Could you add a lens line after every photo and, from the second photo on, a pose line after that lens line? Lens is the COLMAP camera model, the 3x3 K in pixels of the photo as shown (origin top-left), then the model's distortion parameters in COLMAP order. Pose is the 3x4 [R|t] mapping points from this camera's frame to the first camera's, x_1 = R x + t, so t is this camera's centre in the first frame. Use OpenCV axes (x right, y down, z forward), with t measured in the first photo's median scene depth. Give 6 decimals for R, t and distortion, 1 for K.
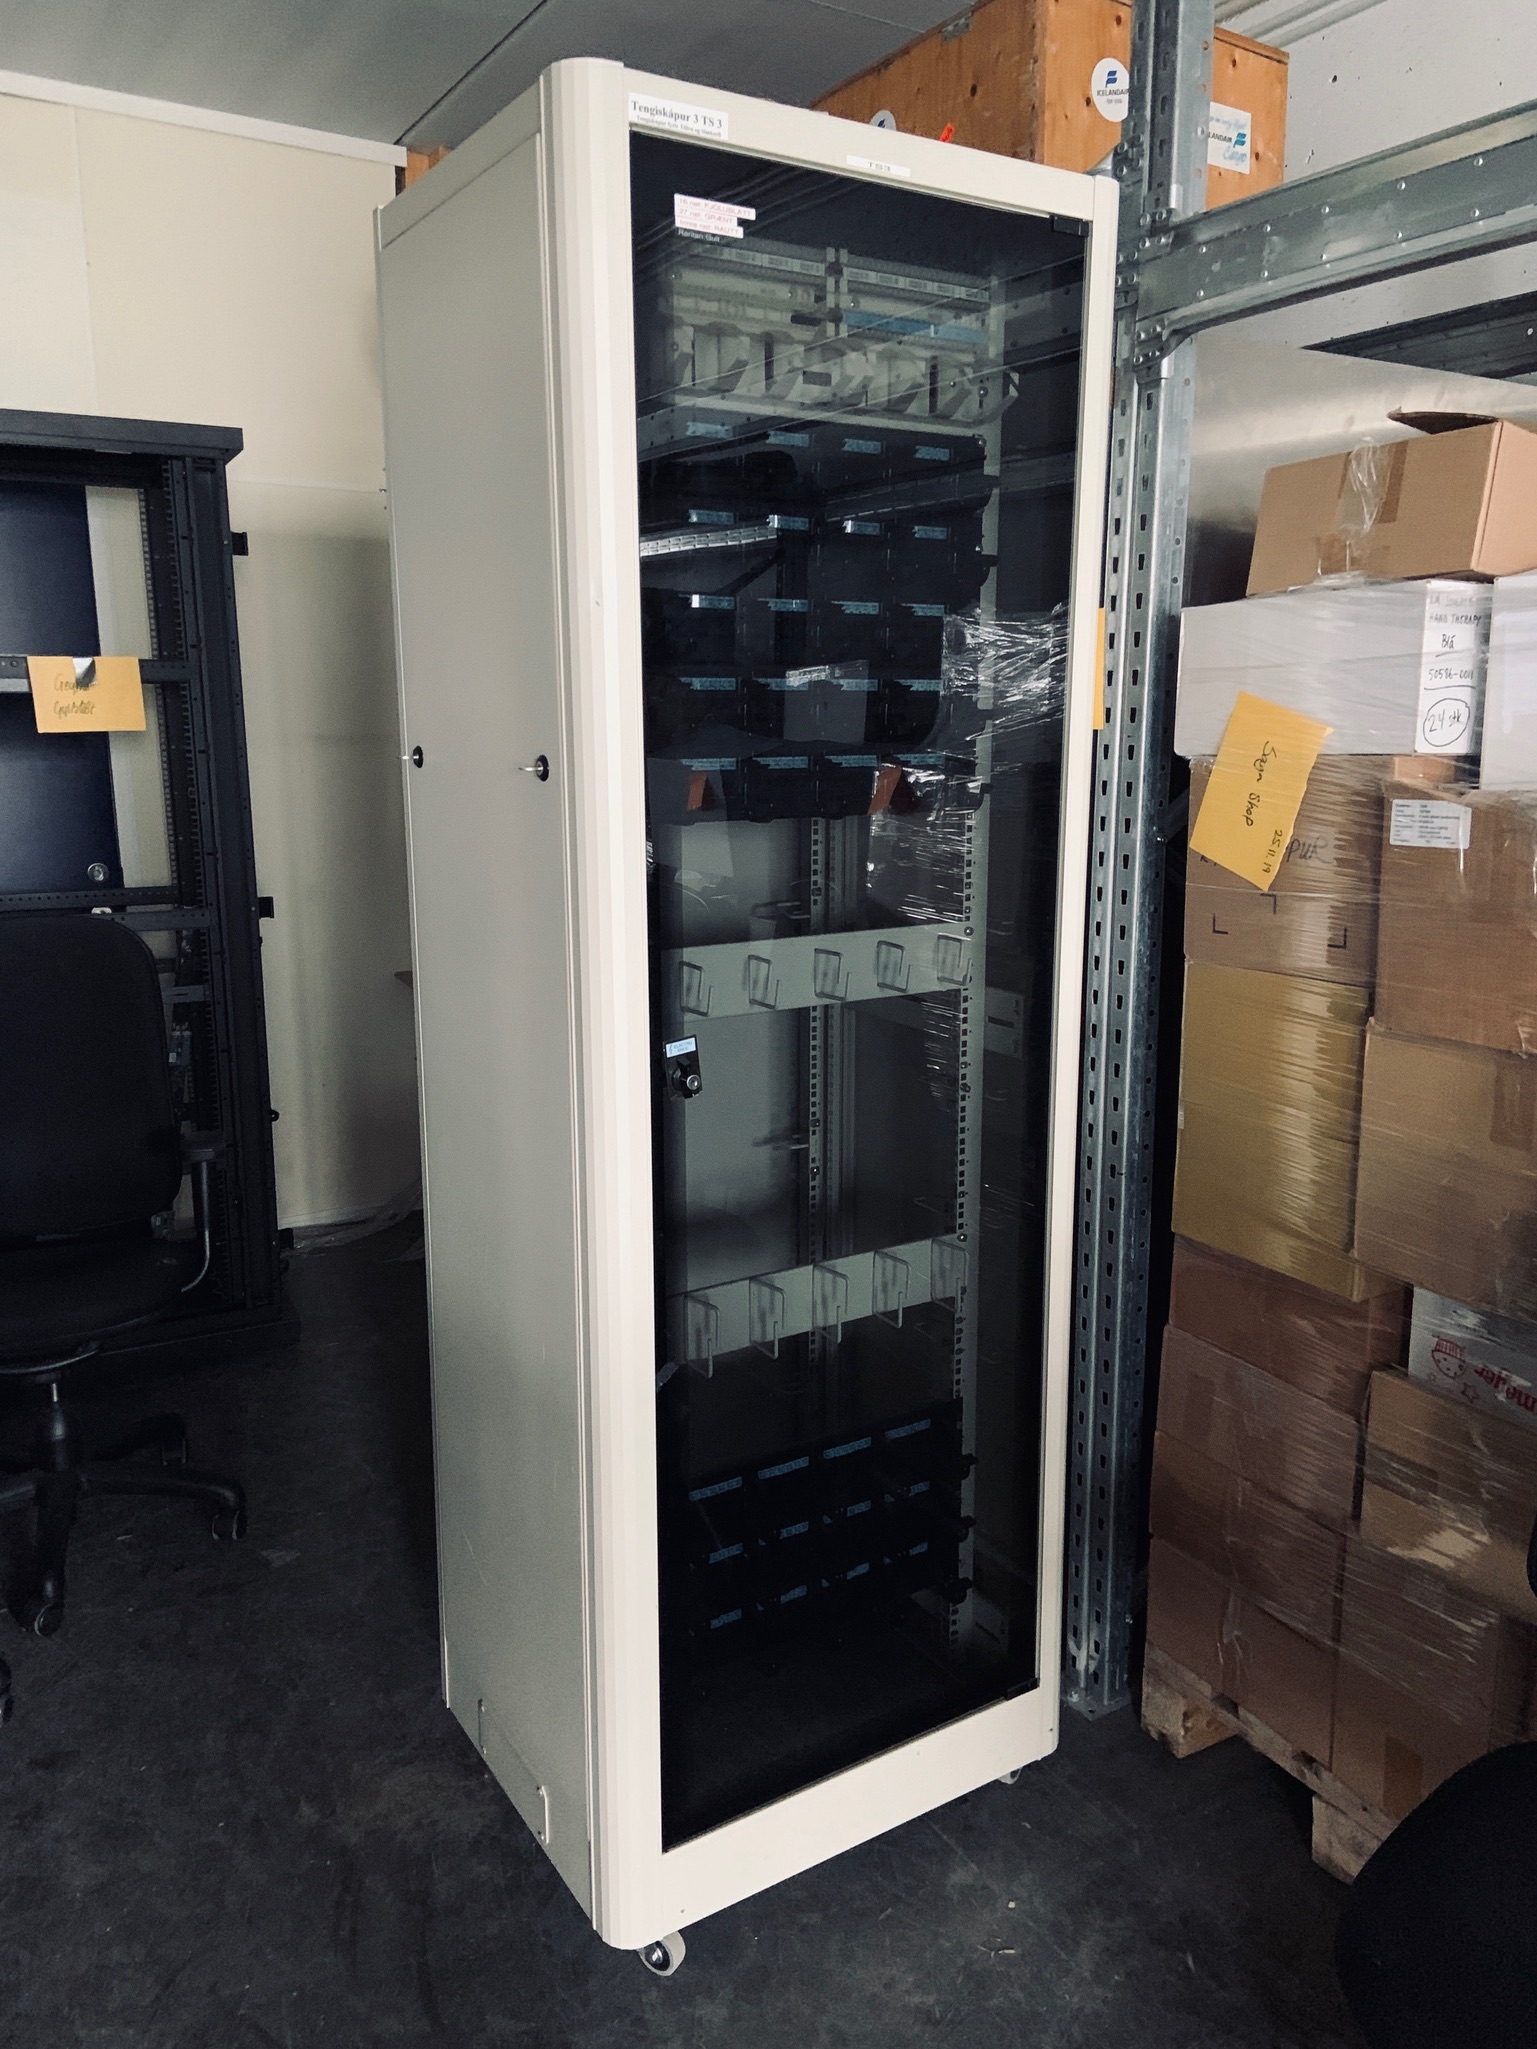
lens RADIAL K [[1588.5, 0, 798.8], [0, 1588.5, 1013.8], [0, 0, 1]] dist [0.081829, -0.085944]
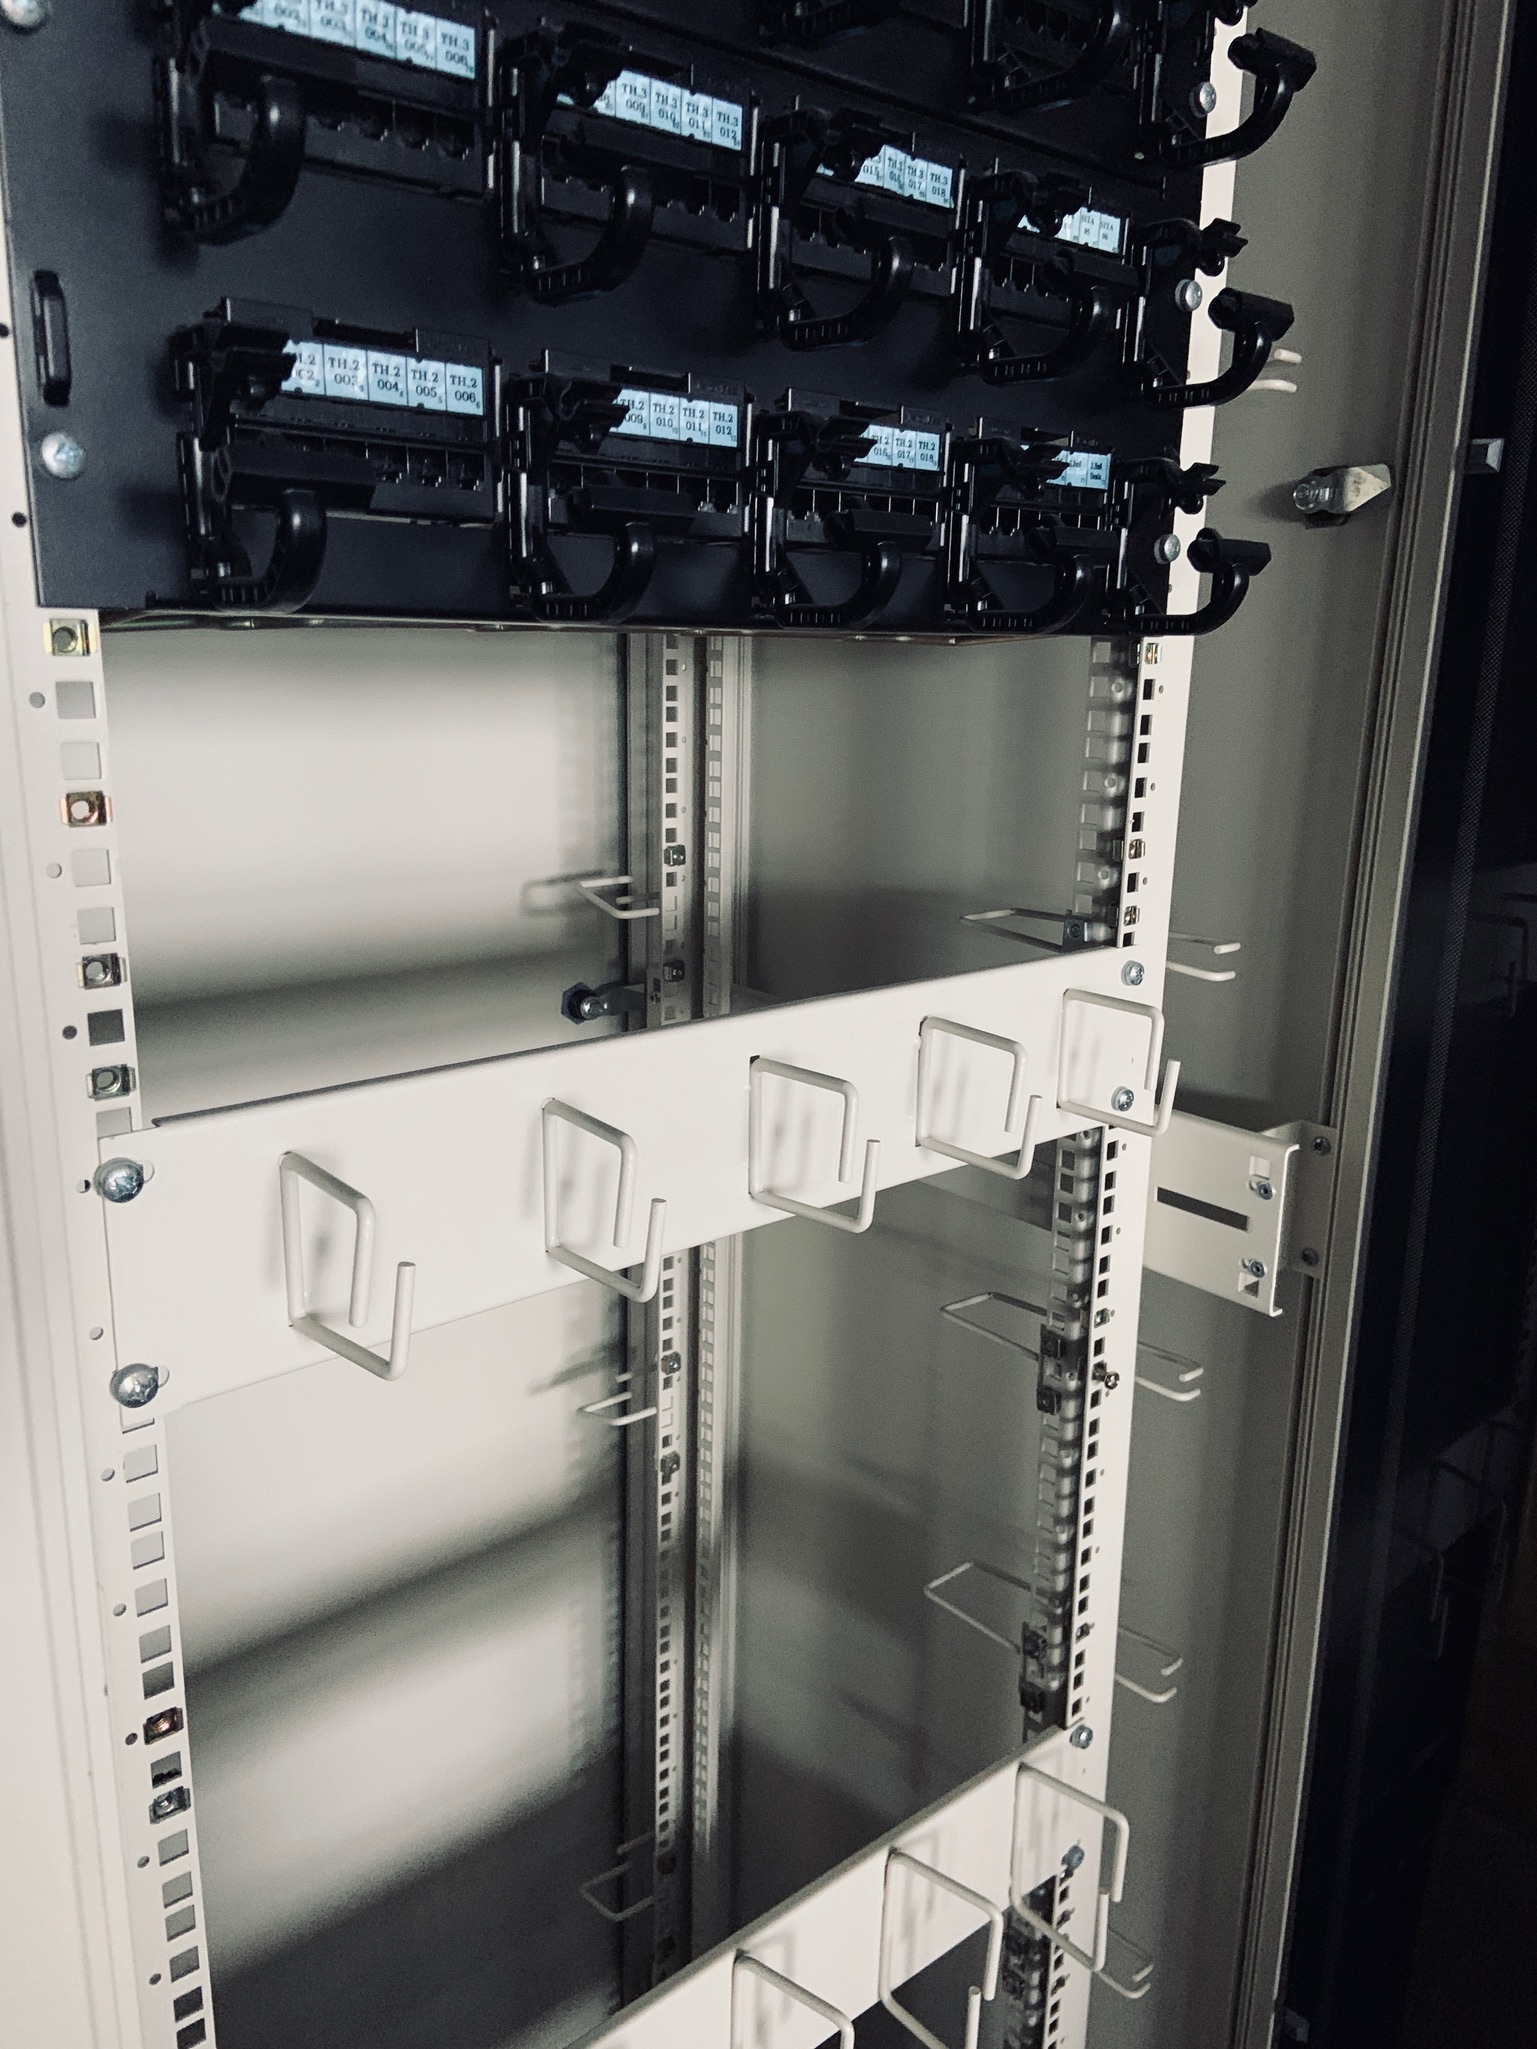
lens RADIAL K [[1588.5, 0, 798.8], [0, 1588.5, 1013.8], [0, 0, 1]] dist [0.081829, -0.085944]
pose [[0.987837, -0.017291, 0.154526, -0.025739], [0.010875, 0.999047, 0.042269, -0.057436], [-0.155110, -0.040075, 0.987084, 0.628360]]
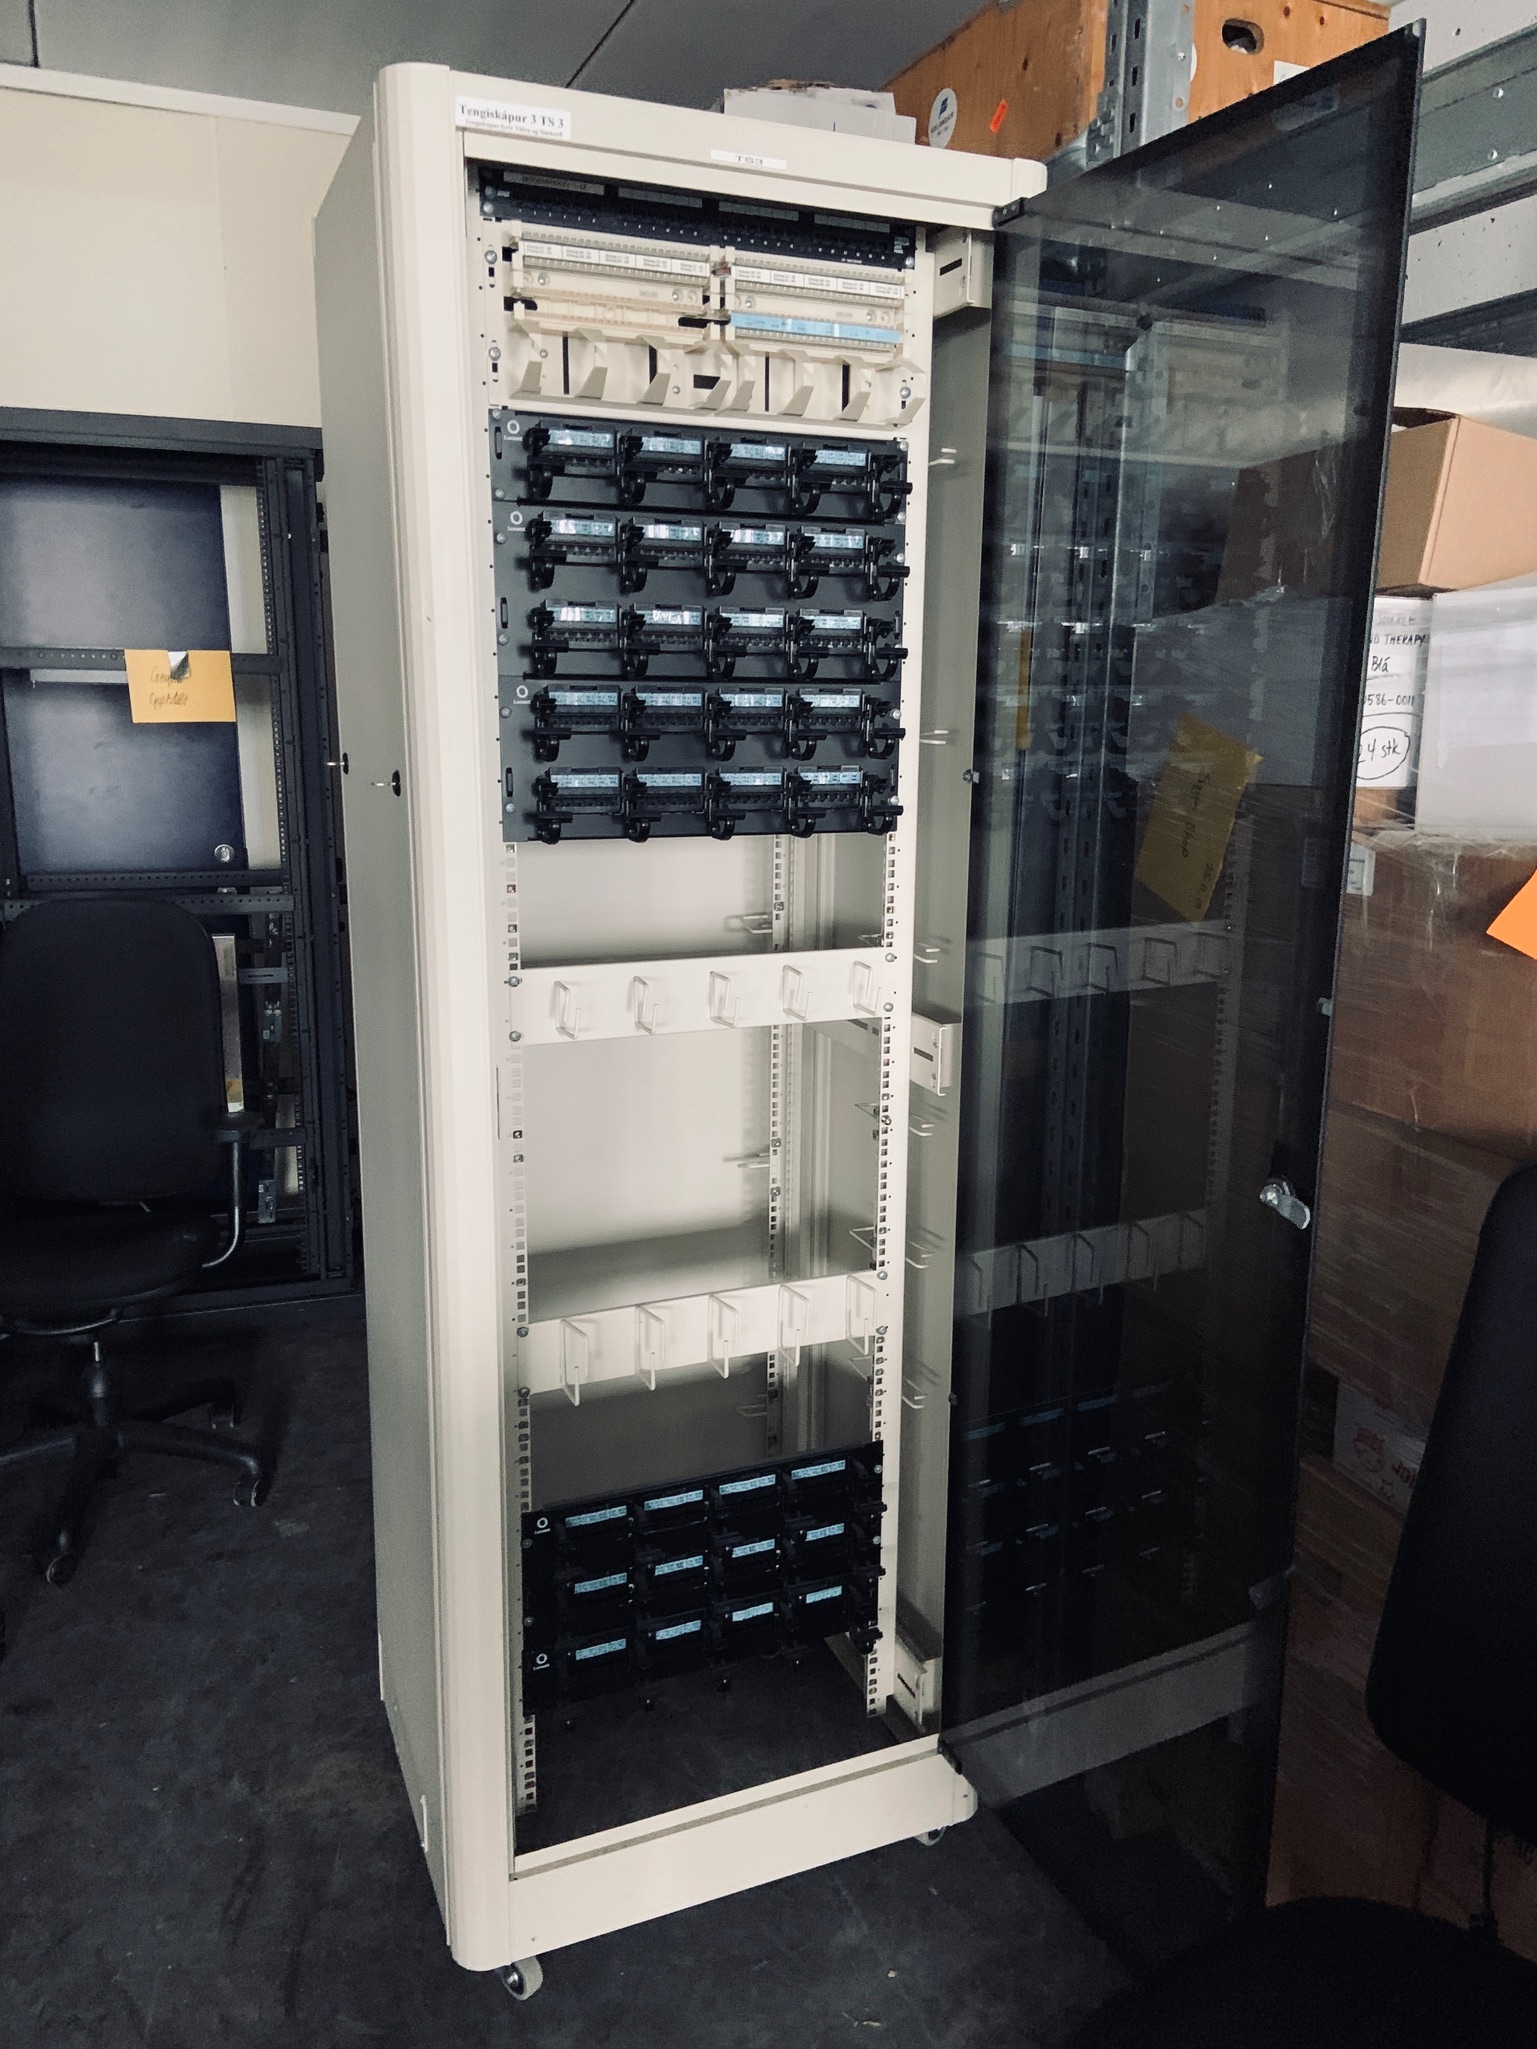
lens RADIAL K [[1588.5, 0, 798.8], [0, 1588.5, 1013.8], [0, 0, 1]] dist [0.081829, -0.085944]
pose [[0.986816, 0.044536, -0.155601, 0.197065], [-0.042691, 0.998973, 0.015178, -0.029536], [0.156117, -0.008335, 0.987703, 0.046778]]
